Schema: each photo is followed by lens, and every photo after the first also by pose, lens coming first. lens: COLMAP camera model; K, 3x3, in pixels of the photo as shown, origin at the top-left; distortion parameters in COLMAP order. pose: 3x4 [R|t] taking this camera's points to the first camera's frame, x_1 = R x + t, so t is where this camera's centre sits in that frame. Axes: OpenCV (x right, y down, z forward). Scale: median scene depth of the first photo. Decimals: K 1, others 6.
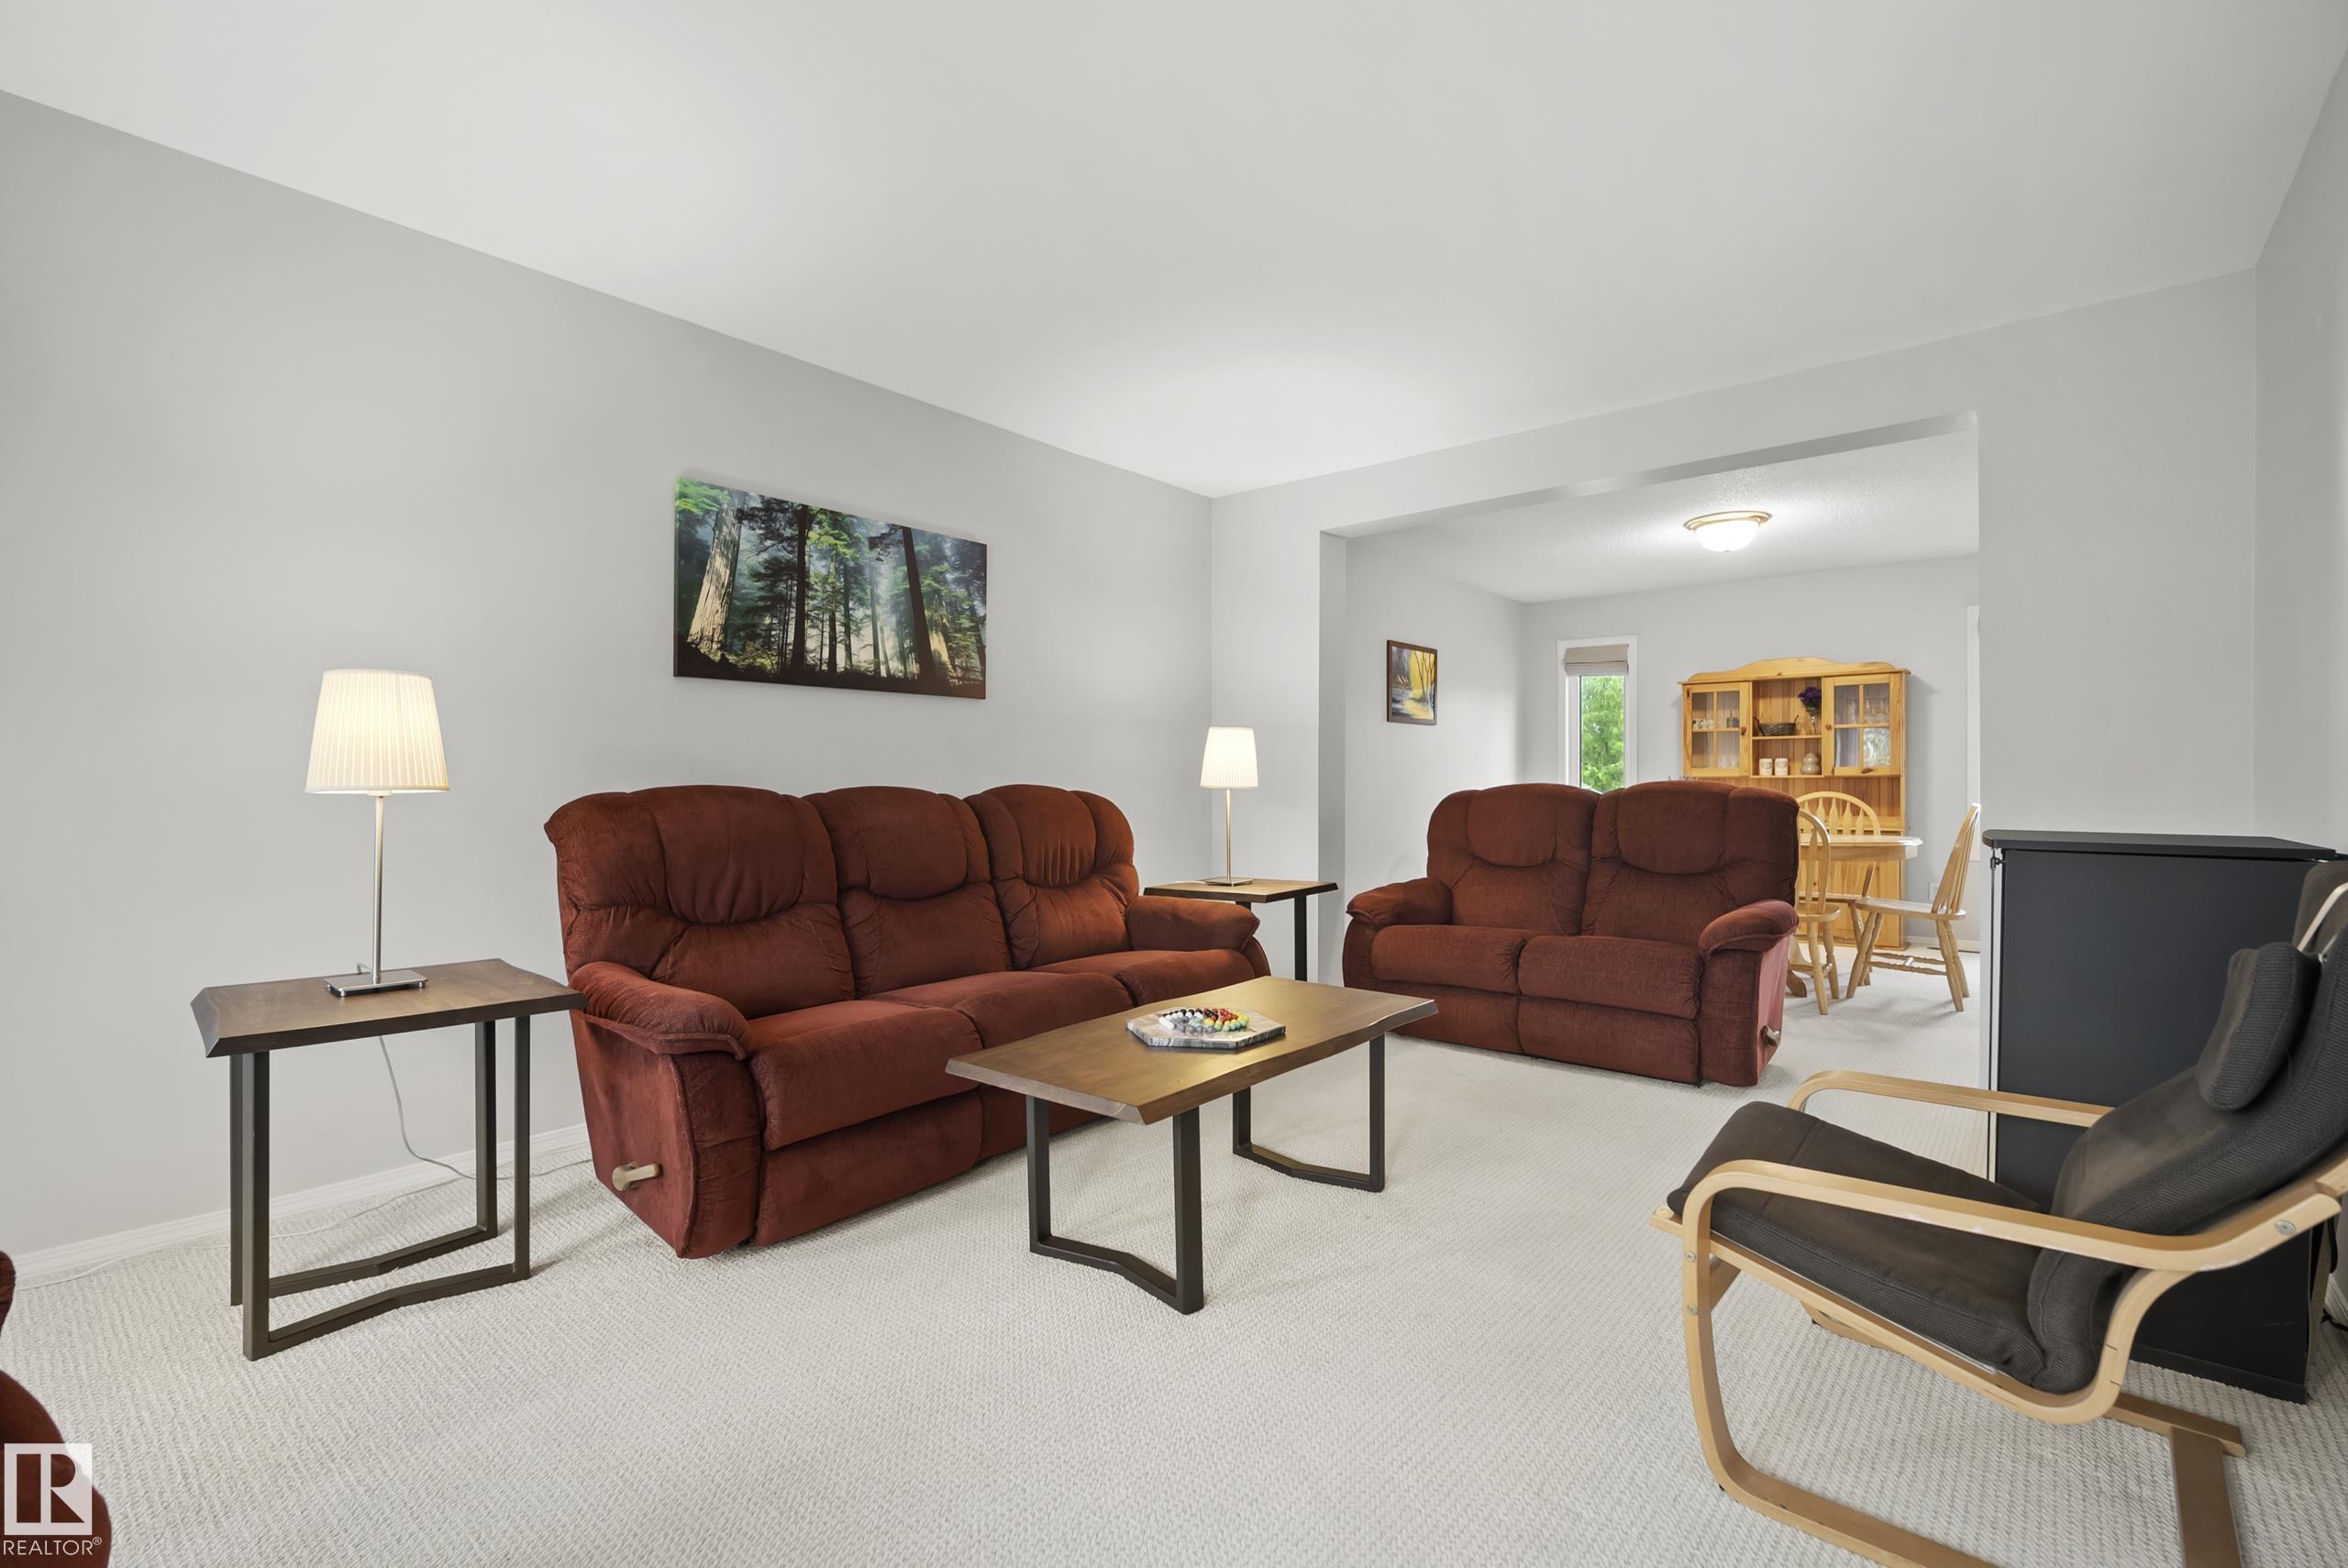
lens RADIAL K [[1050.2, 0, 1176.4], [0, 1050.2, 784.8], [0, 0, 1]] dist [0.000076, -0.000458]
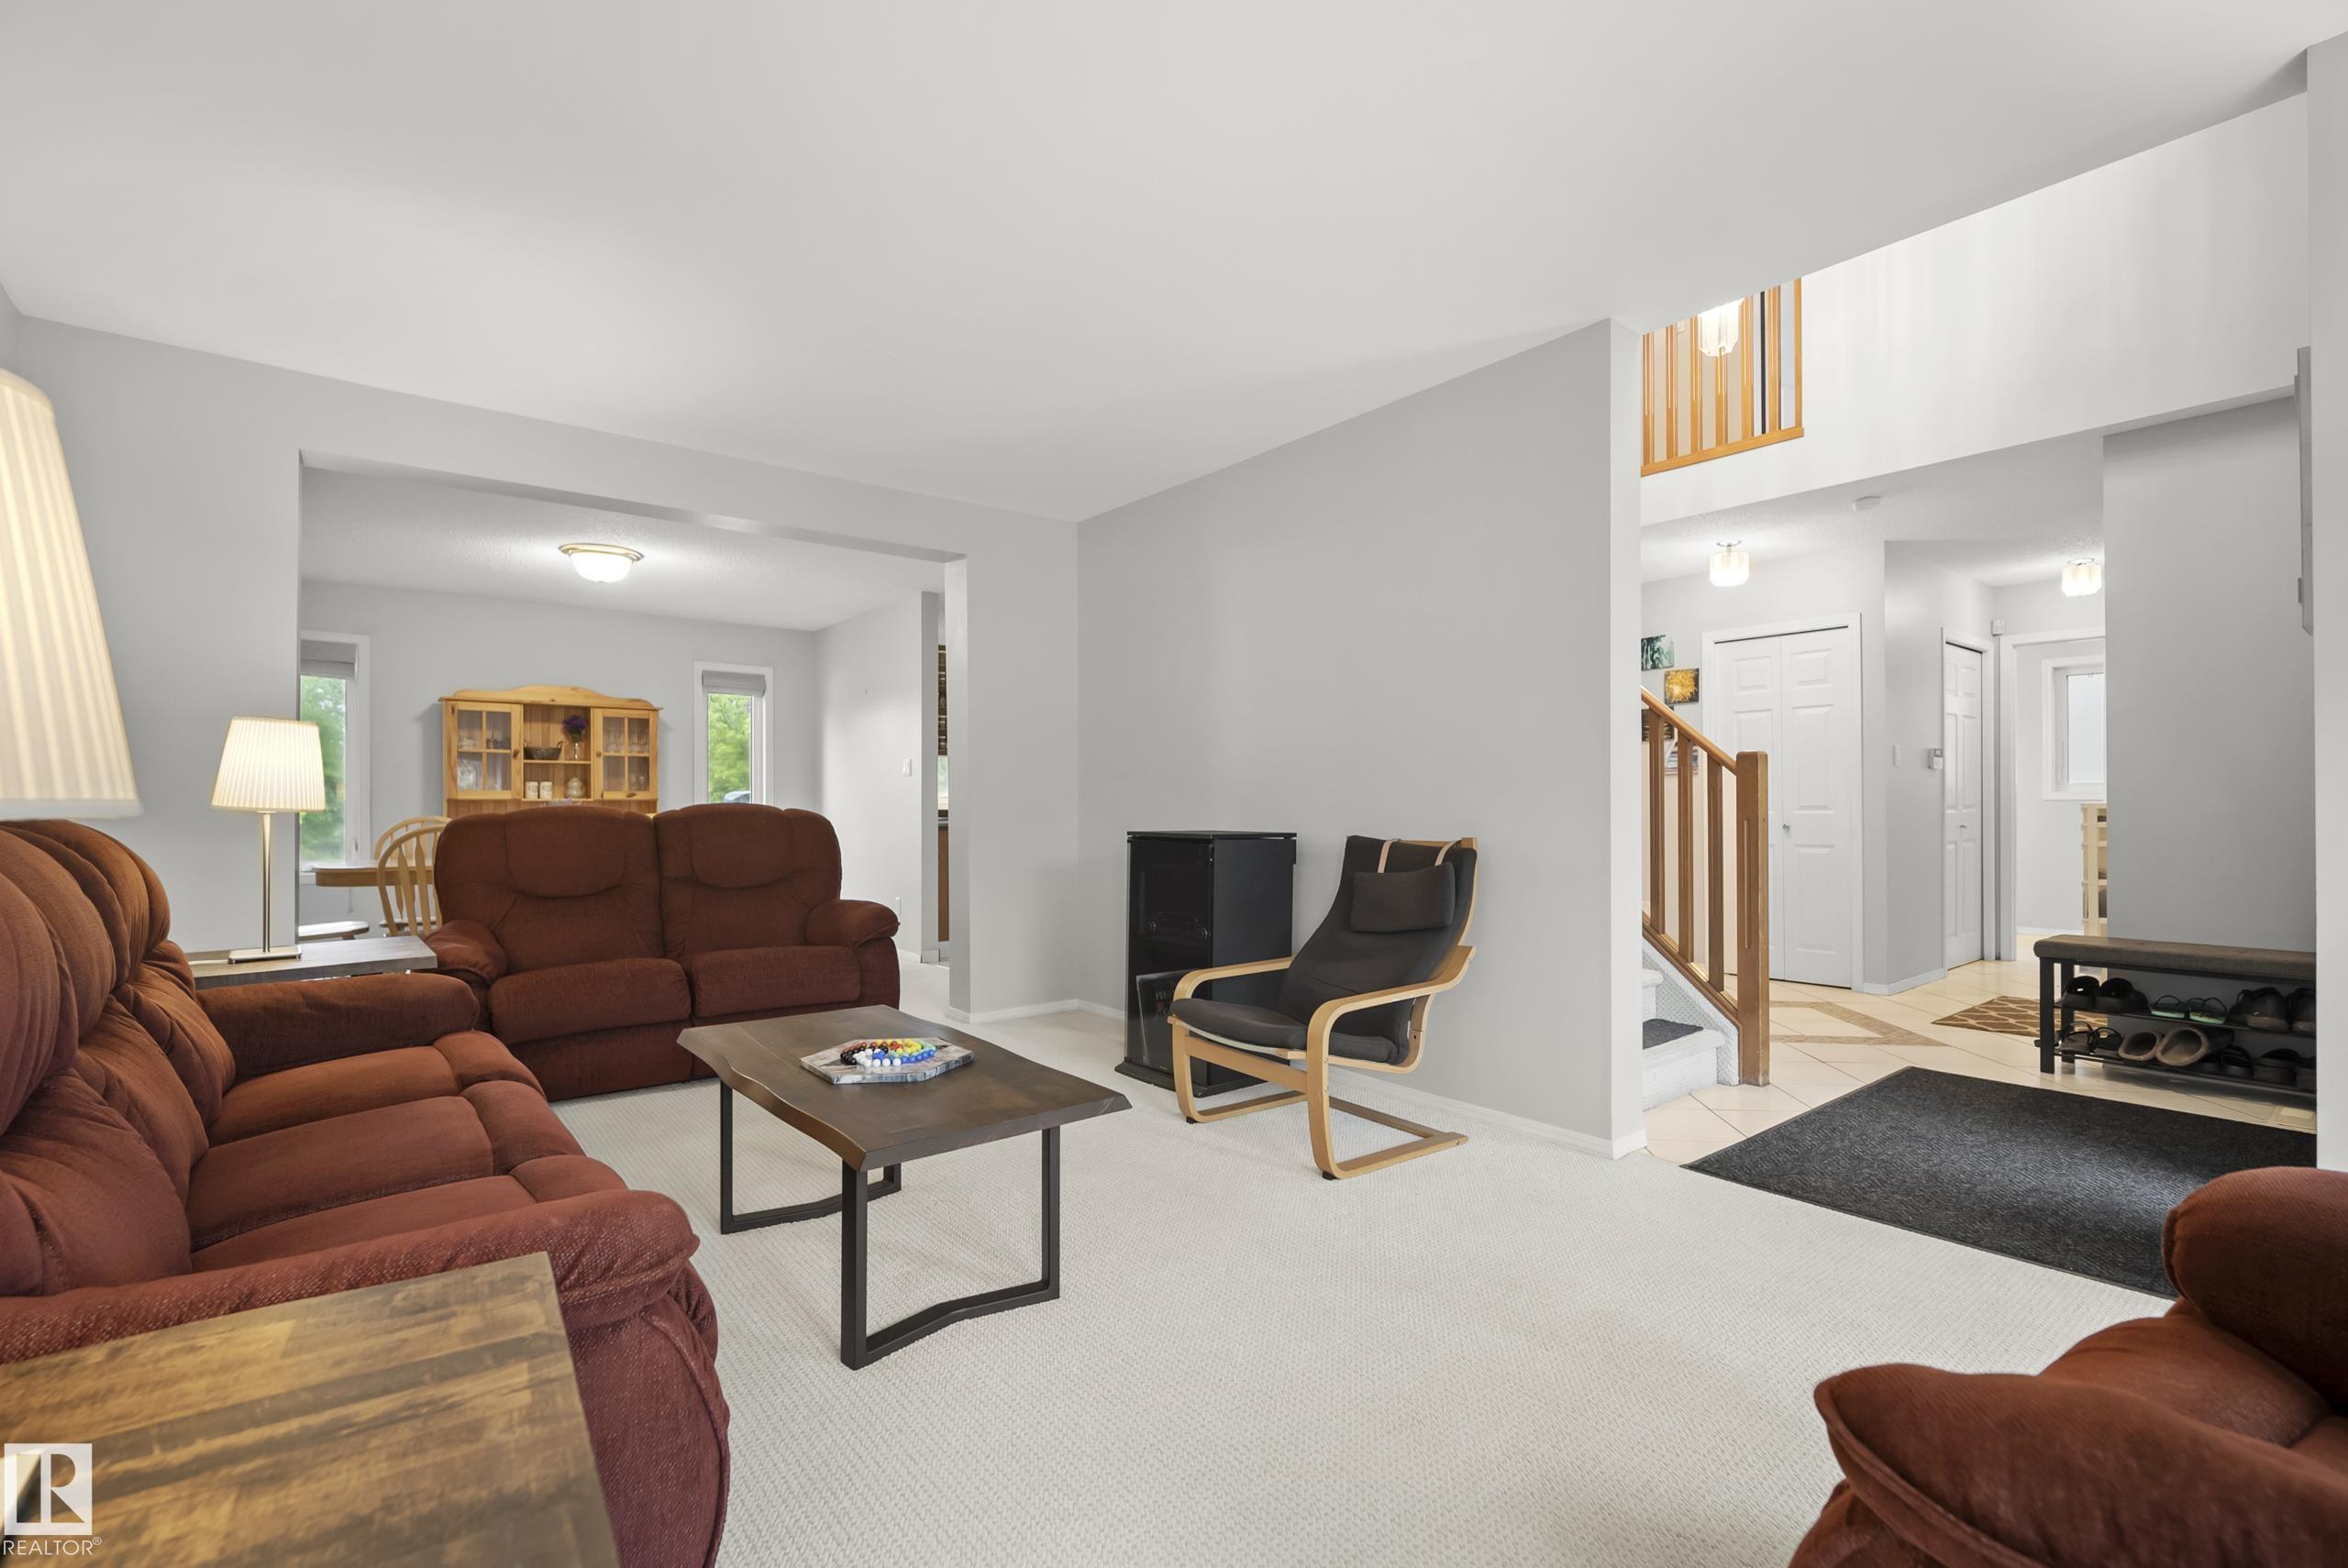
lens RADIAL K [[1050.2, 0, 1172.2], [0, 1050.2, 800.6], [0, 0, 1]] dist [0.000076, -0.000458]
pose [[0.212563, 0.005194, 0.977134, -0.296170], [0.004879, 0.999968, -0.006377, 0.002102], [-0.977135, 0.006123, 0.212531, 0.193164]]
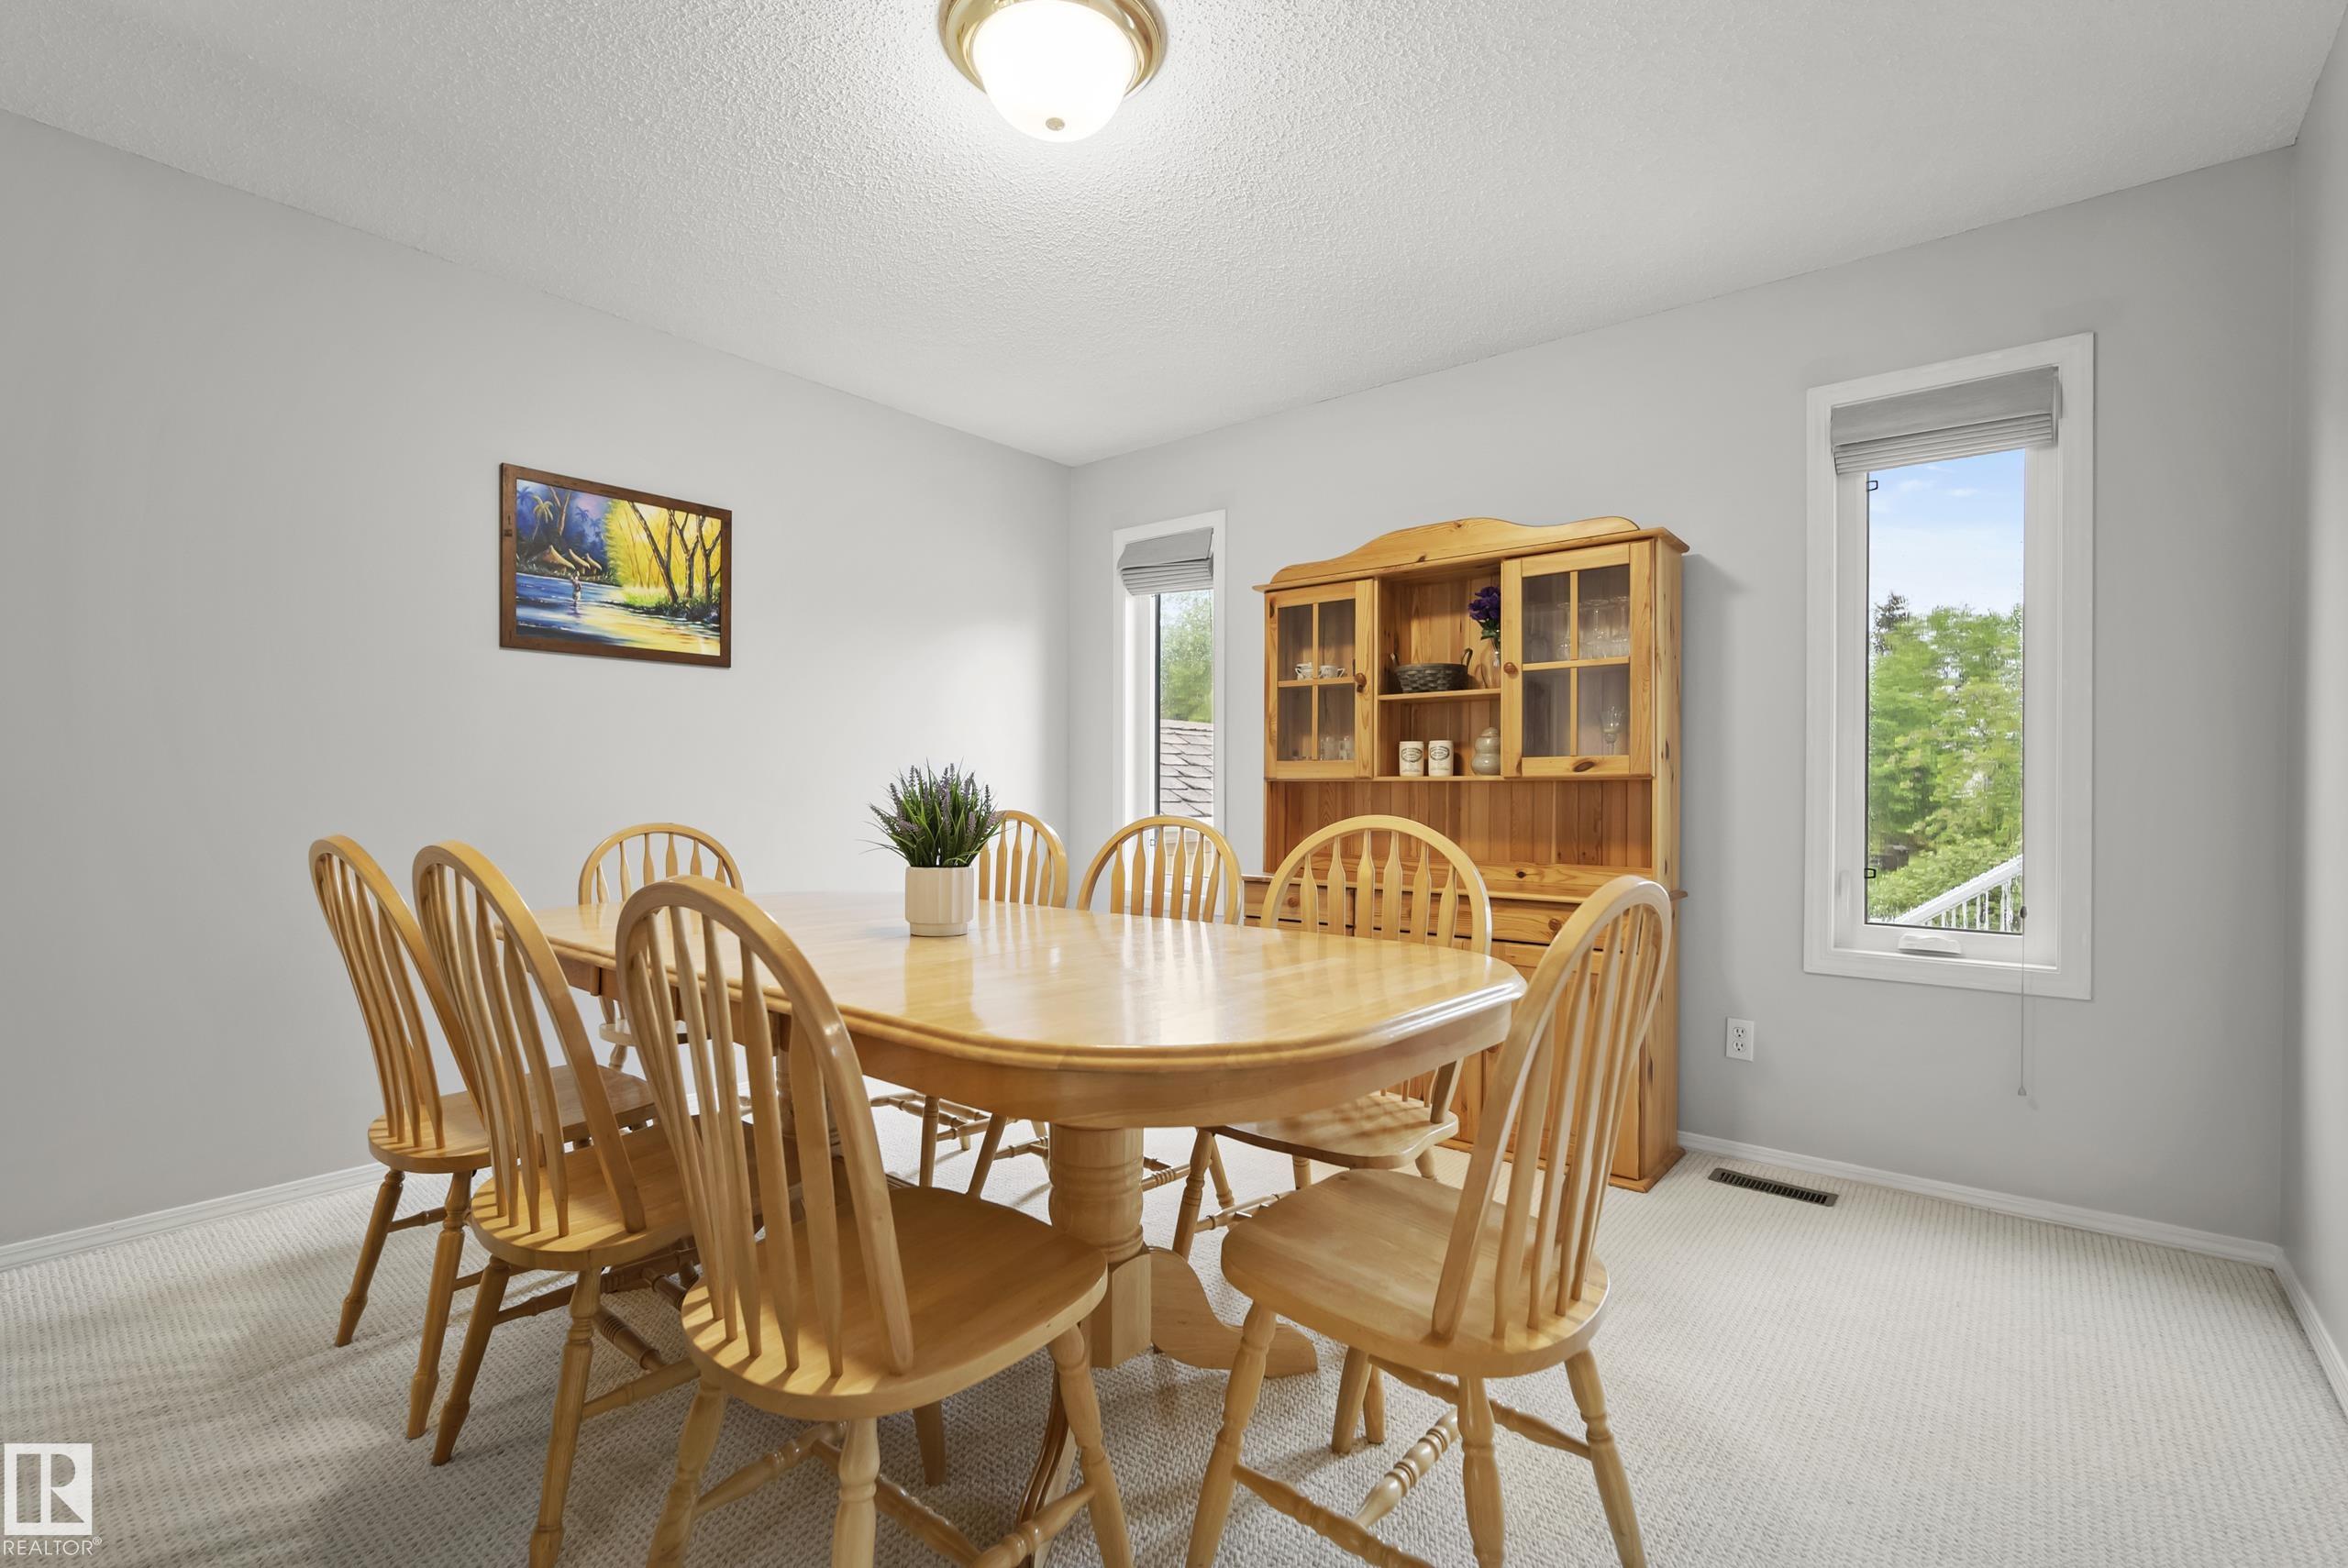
lens RADIAL K [[1050.2, 0, 1170.9], [0, 1050.2, 793.0], [0, 0, 1]] dist [0.000076, -0.000458]
pose [[0.999871, 0.007871, -0.014005, 0.468945], [-0.007881, 0.999969, -0.000673, -0.000203], [0.013999, 0.000783, 0.999902, 0.531781]]
